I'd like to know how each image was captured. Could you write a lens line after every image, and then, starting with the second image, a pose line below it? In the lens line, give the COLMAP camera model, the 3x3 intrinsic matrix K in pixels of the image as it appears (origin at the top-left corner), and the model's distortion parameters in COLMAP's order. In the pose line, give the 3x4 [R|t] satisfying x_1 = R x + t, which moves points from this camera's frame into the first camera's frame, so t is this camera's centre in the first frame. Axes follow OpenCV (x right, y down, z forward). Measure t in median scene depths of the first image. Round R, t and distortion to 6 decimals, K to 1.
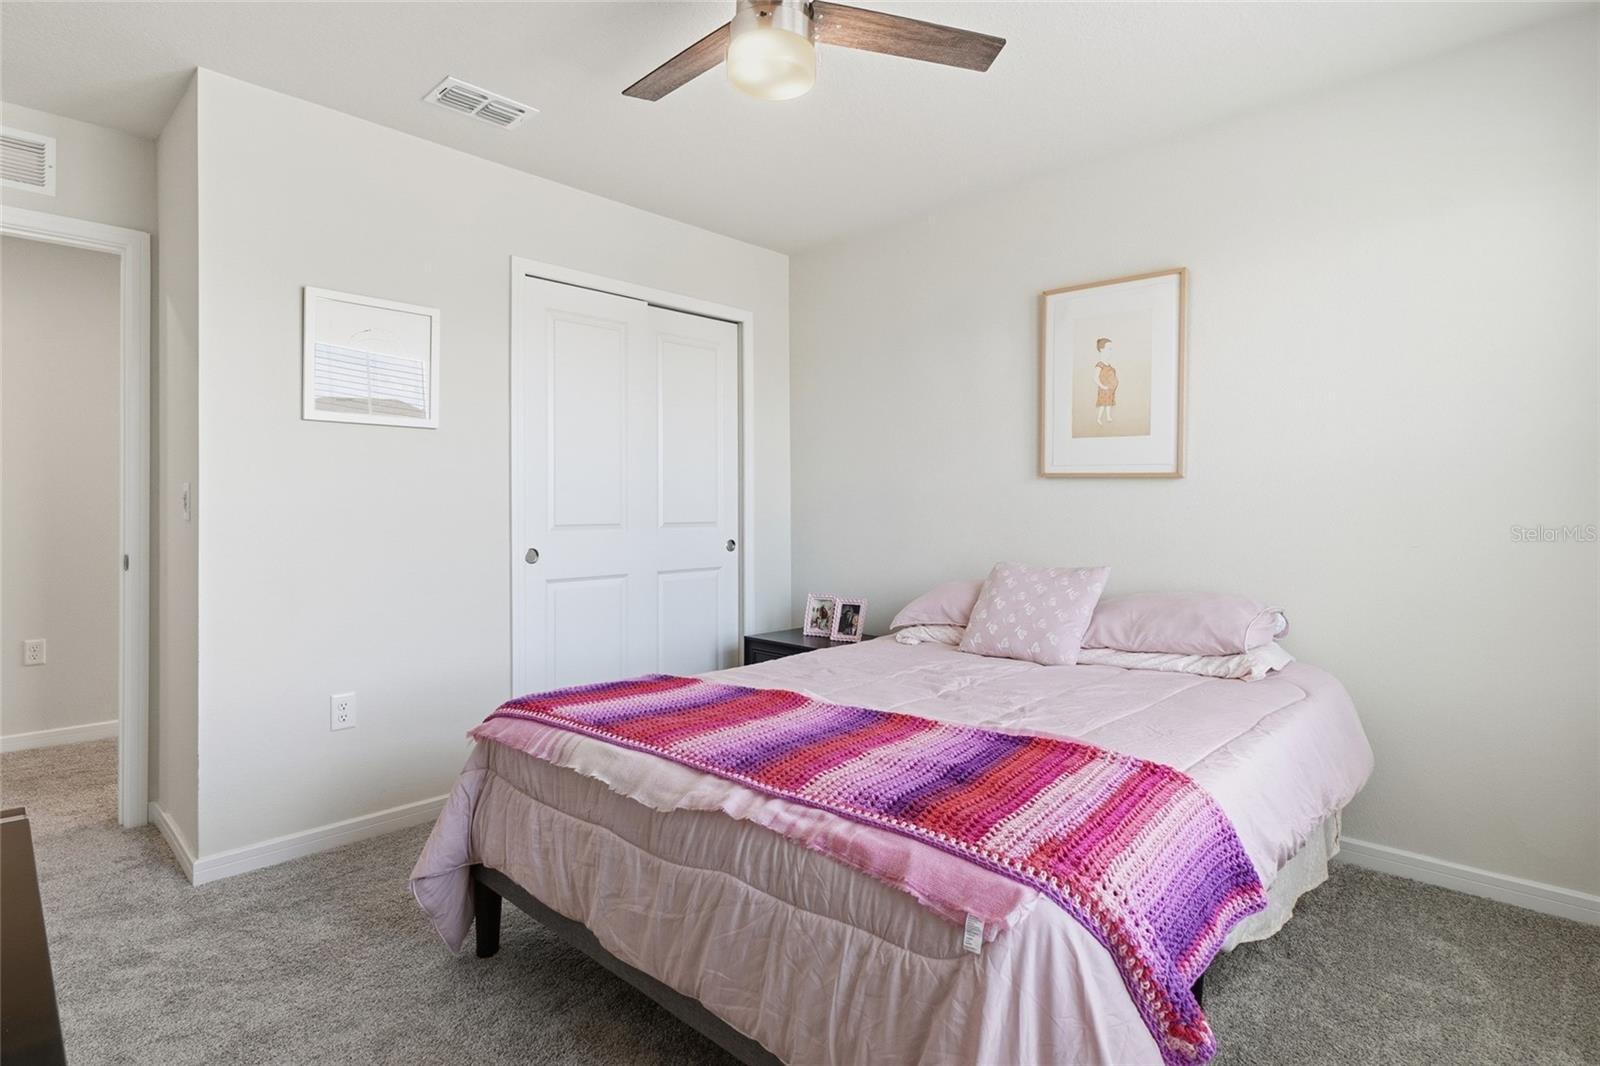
lens RADIAL K [[788.0, 0, 798.5], [0, 788.0, 510.5], [0, 0, 1]] dist [-0.000402, 0.000496]
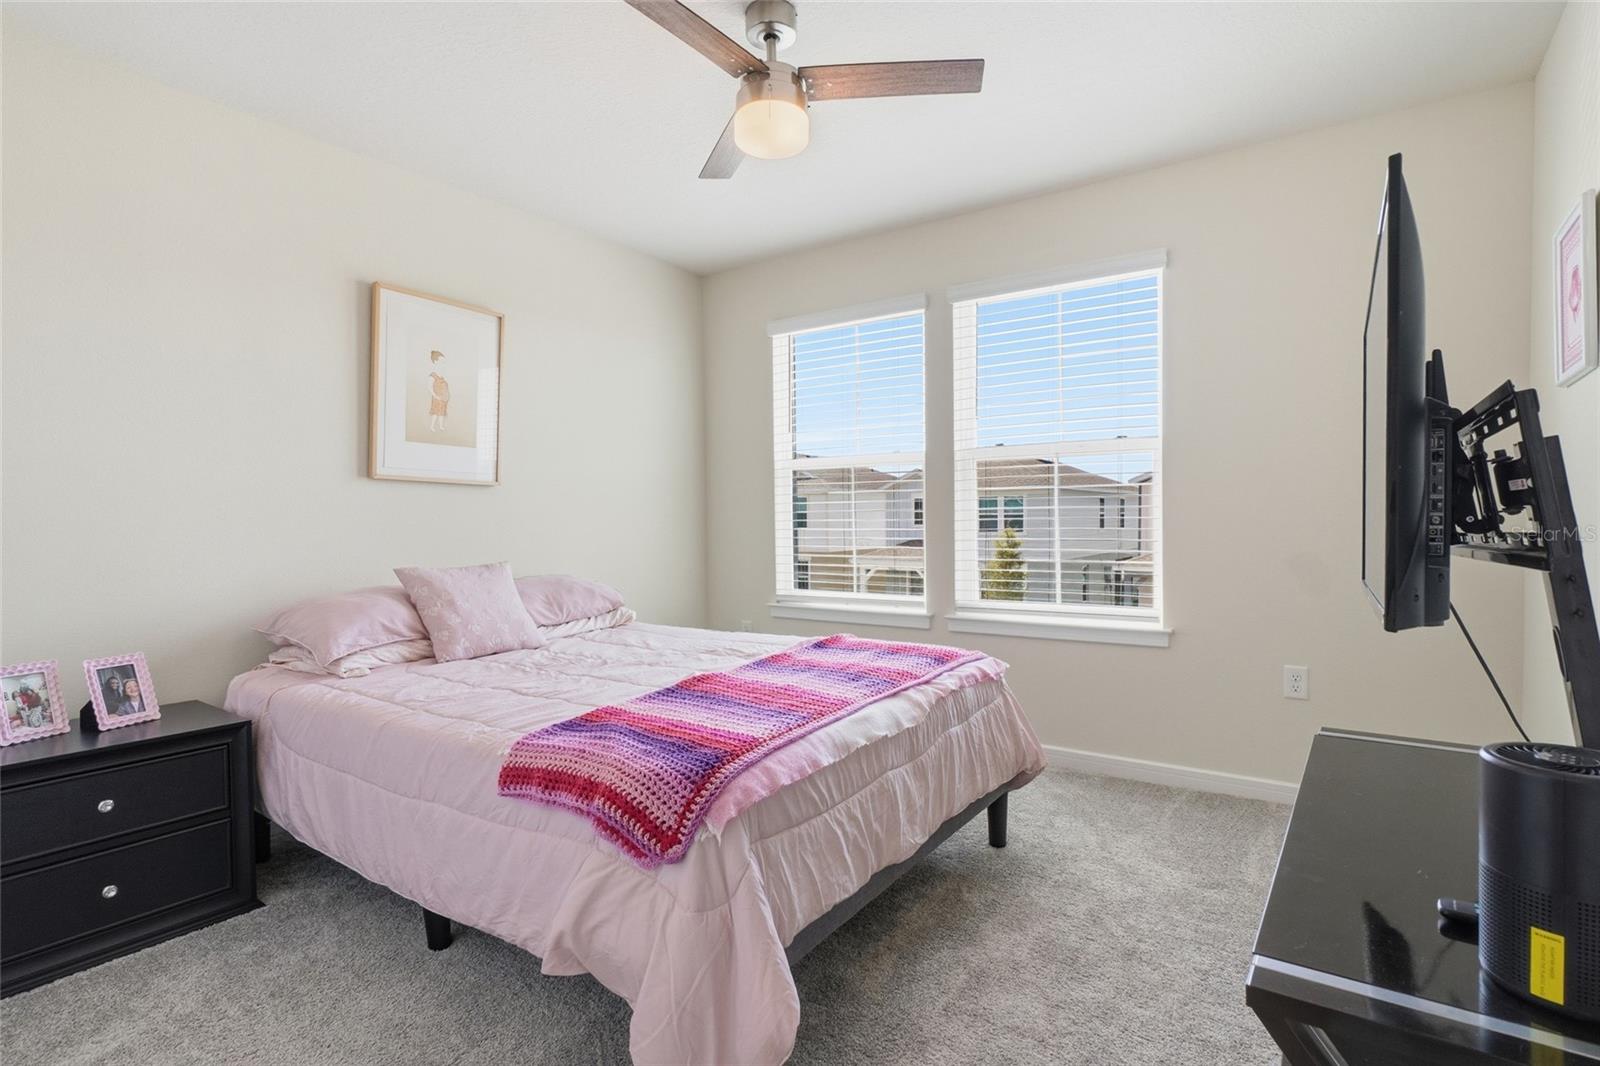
lens RADIAL K [[788.0, 0, 798.5], [0, 788.0, 510.5], [0, 0, 1]] dist [-0.000402, 0.000496]
pose [[-0.162782, 0.006812, 0.986639, -0.744923], [0.001100, 0.999977, -0.006723, 0.004502], [-0.986661, -0.000009, -0.162786, 0.693414]]
